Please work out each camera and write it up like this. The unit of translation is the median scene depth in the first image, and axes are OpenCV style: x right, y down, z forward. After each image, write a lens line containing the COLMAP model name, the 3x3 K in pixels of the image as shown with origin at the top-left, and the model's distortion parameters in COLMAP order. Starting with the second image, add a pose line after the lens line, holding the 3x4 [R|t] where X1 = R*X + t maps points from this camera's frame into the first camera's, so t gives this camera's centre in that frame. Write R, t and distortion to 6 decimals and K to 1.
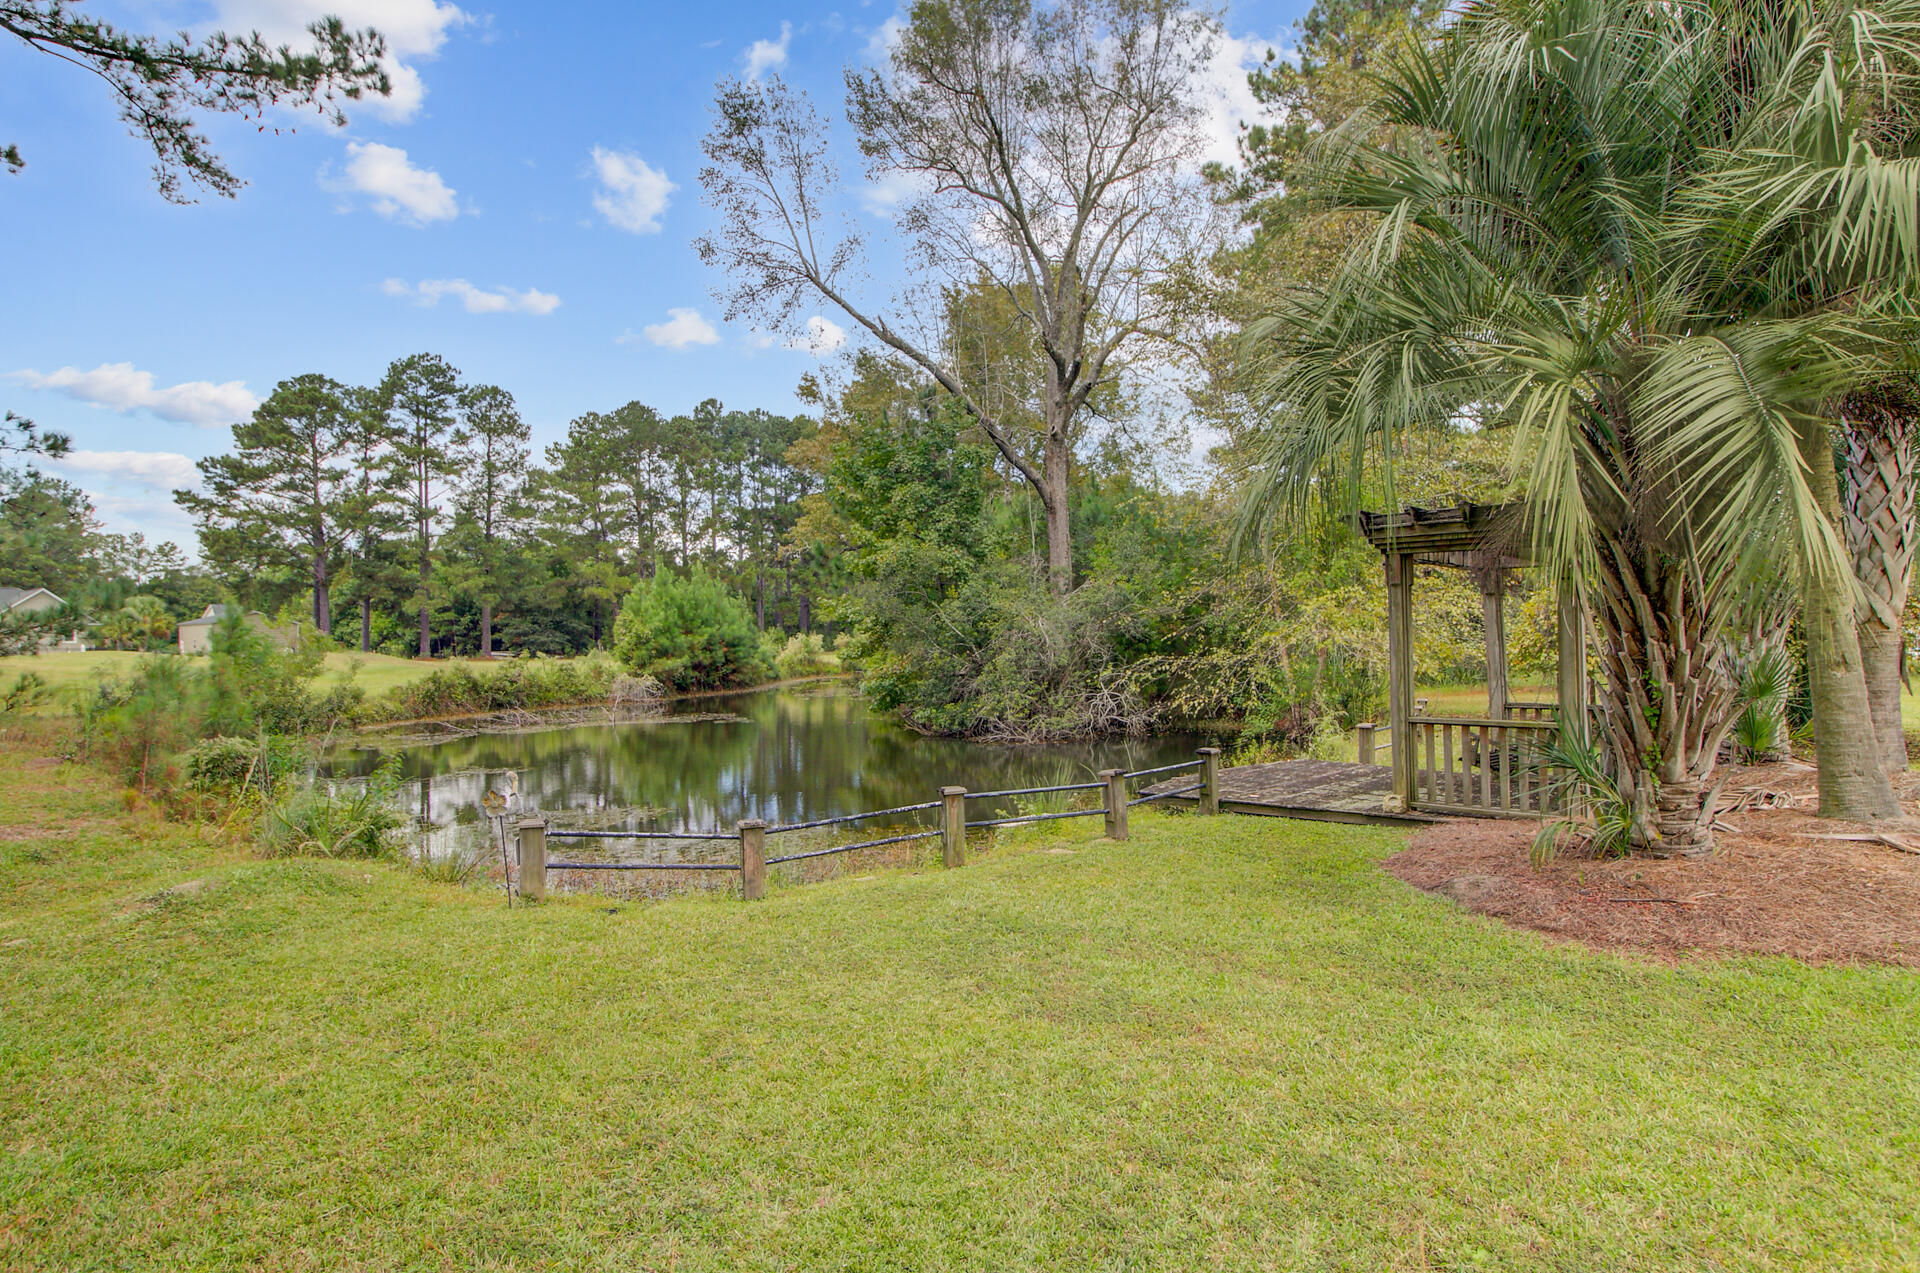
lens RADIAL K [[1062.0, 0, 960.2], [0, 1062.0, 640.9], [0, 0, 1]] dist [0.003411, 0.000386]
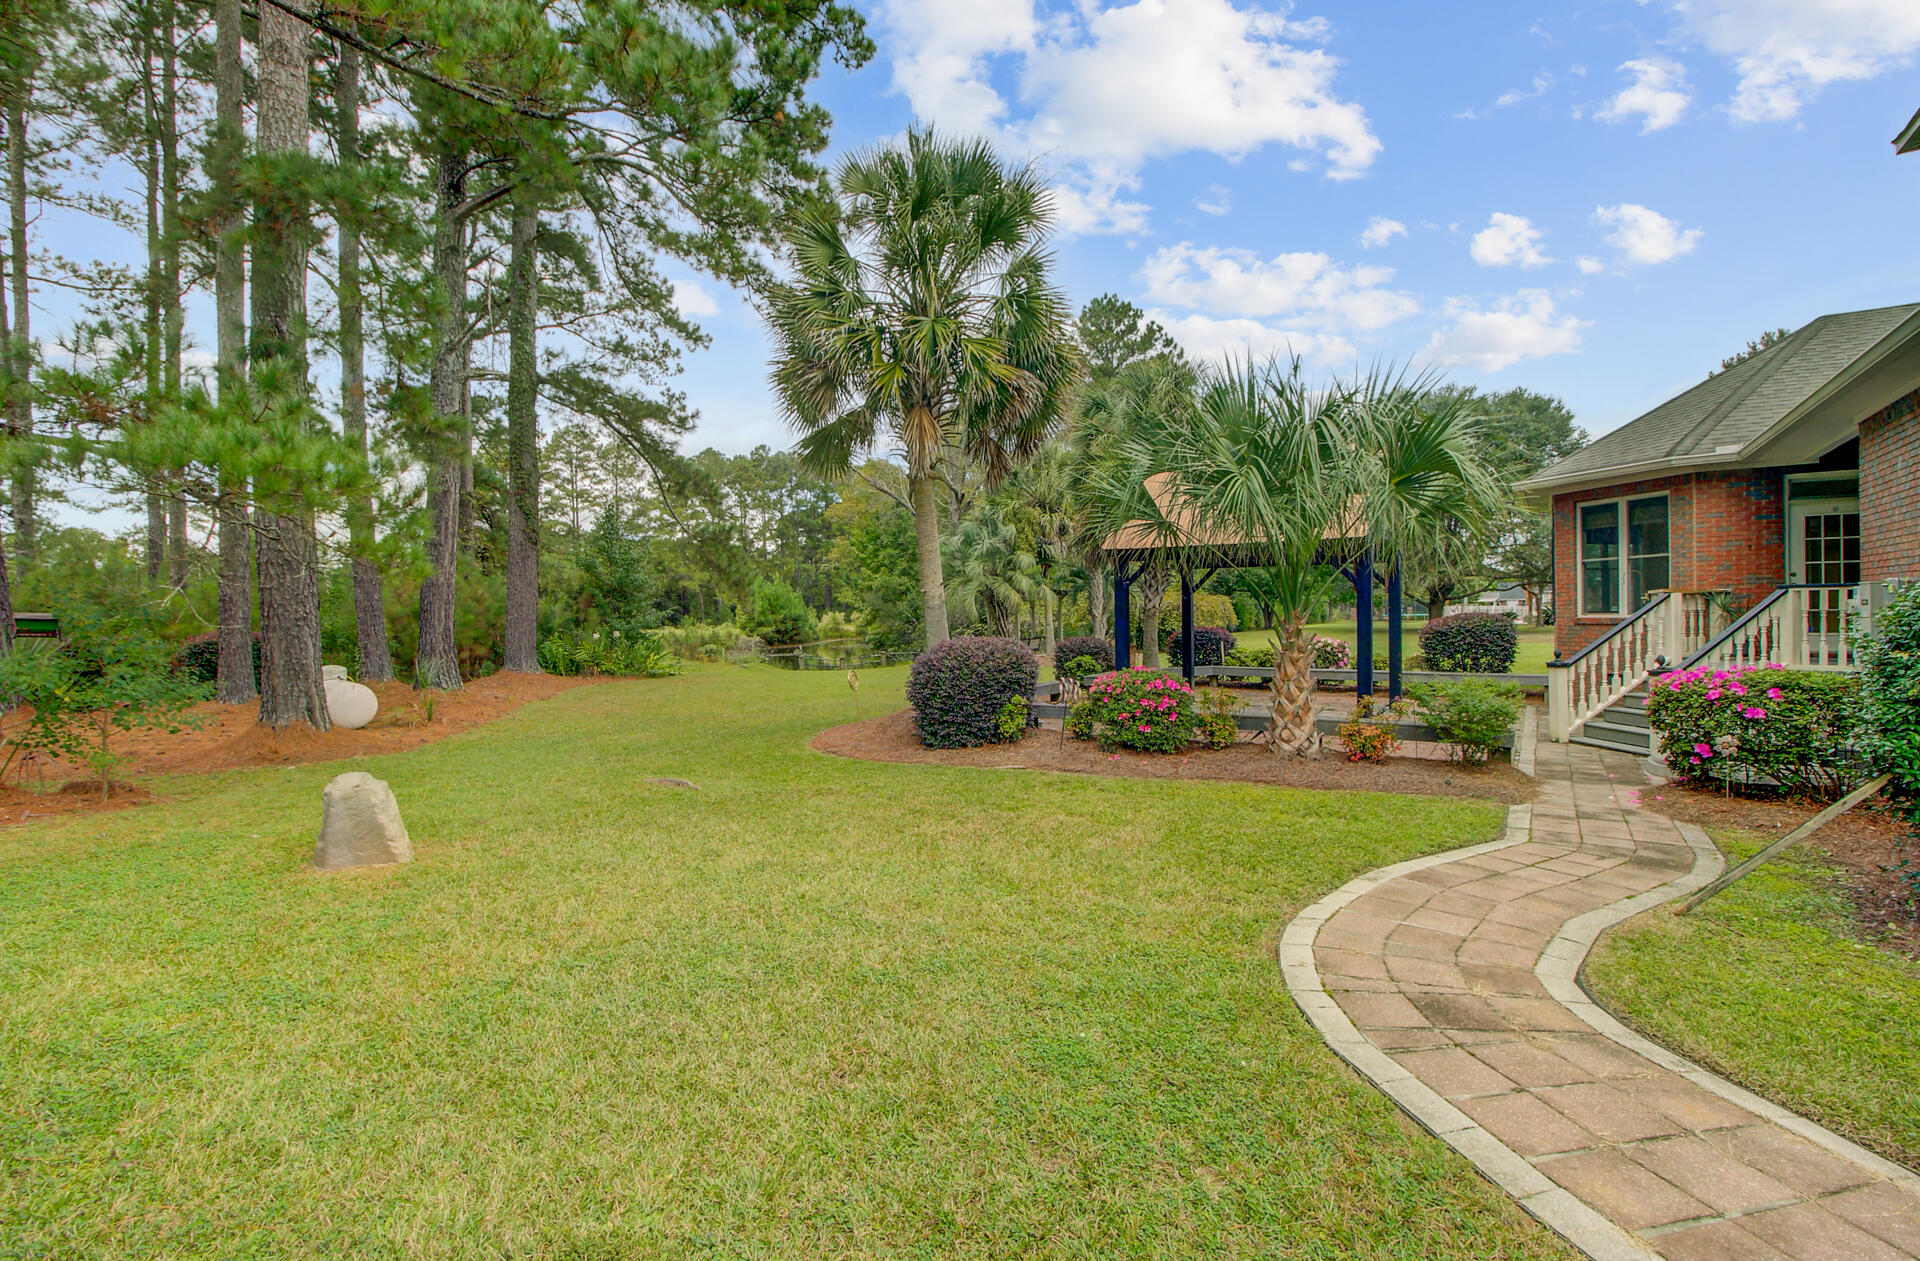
lens RADIAL K [[901.6, 0, 960.1], [0, 901.6, 621.0], [0, 0, 1]] dist [0.007377, 0.000375]
pose [[0.999974, -0.004747, 0.005457, 0.043412], [0.004700, 0.999953, 0.008507, -0.004412], [-0.005497, -0.008481, 0.999949, -0.411695]]
